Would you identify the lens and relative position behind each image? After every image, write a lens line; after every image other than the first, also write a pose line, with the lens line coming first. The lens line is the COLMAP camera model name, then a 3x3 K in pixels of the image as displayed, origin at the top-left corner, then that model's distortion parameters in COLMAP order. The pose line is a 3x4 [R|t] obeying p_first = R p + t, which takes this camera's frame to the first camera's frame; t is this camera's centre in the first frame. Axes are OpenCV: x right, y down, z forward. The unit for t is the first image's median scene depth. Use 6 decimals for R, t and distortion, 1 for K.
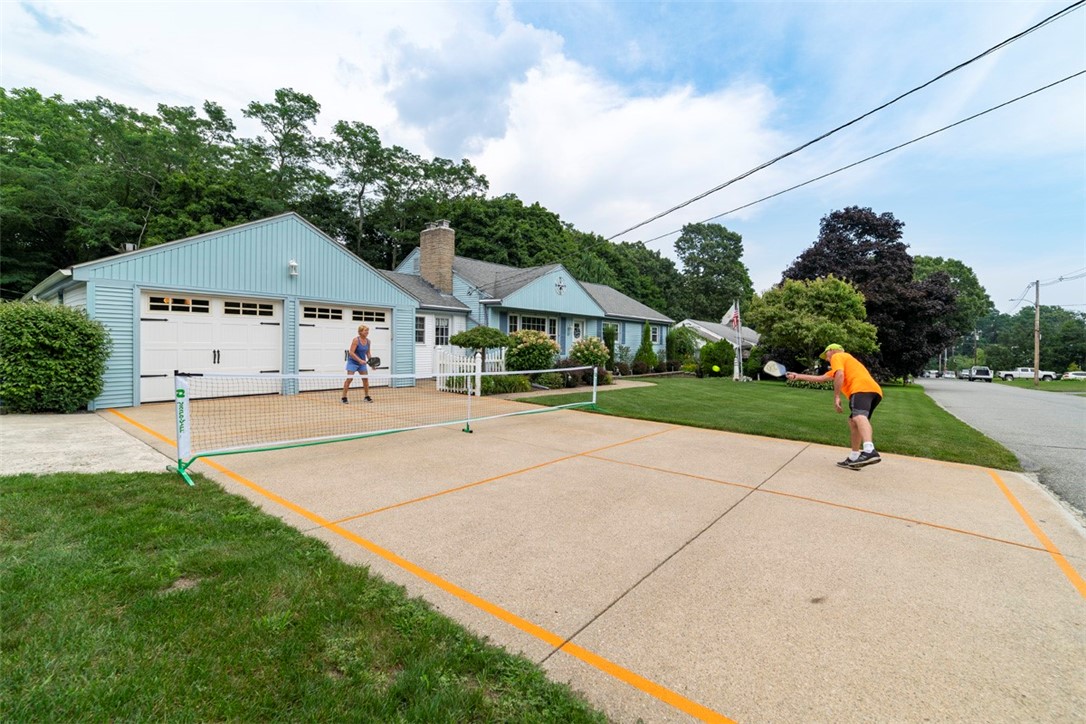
lens RADIAL K [[480.4, 0, 541.1], [0, 480.4, 357.0], [0, 0, 1]] dist [-0.005359, -0.000197]
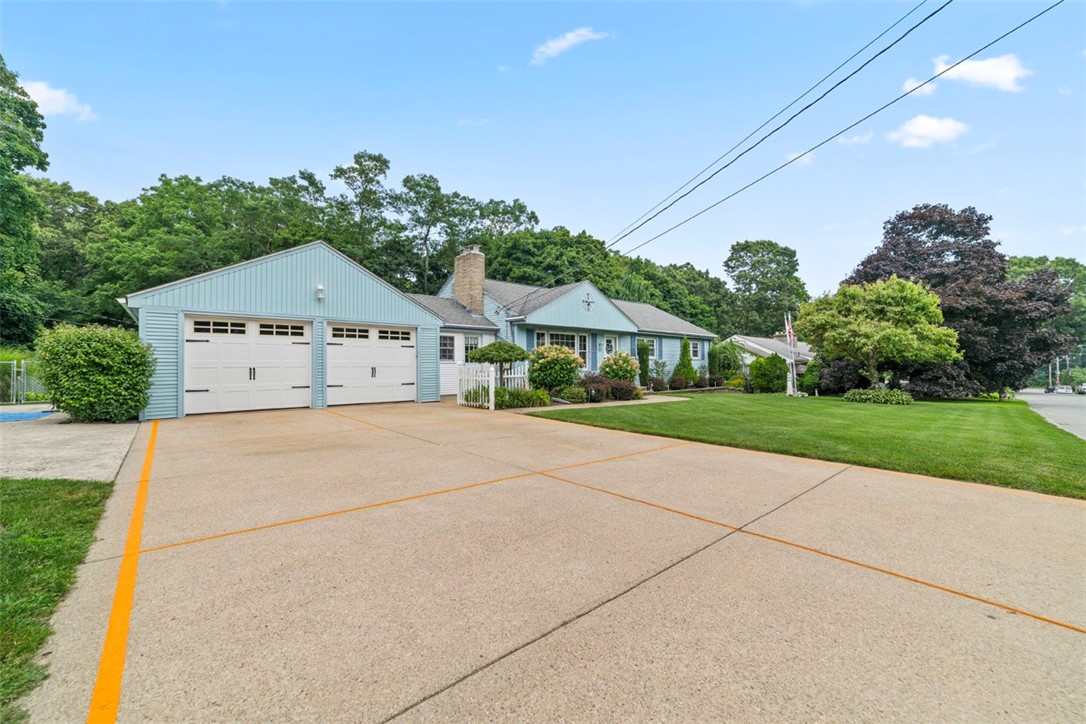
lens RADIAL K [[415.9, 0, 539.5], [0, 415.9, 370.0], [0, 0, 1]] dist [-0.012366, 0.005248]
pose [[0.980721, -0.019948, -0.194392, 0.101687], [0.014174, 0.999417, -0.031050, 0.019308], [0.194898, 0.027696, 0.980432, 0.119915]]
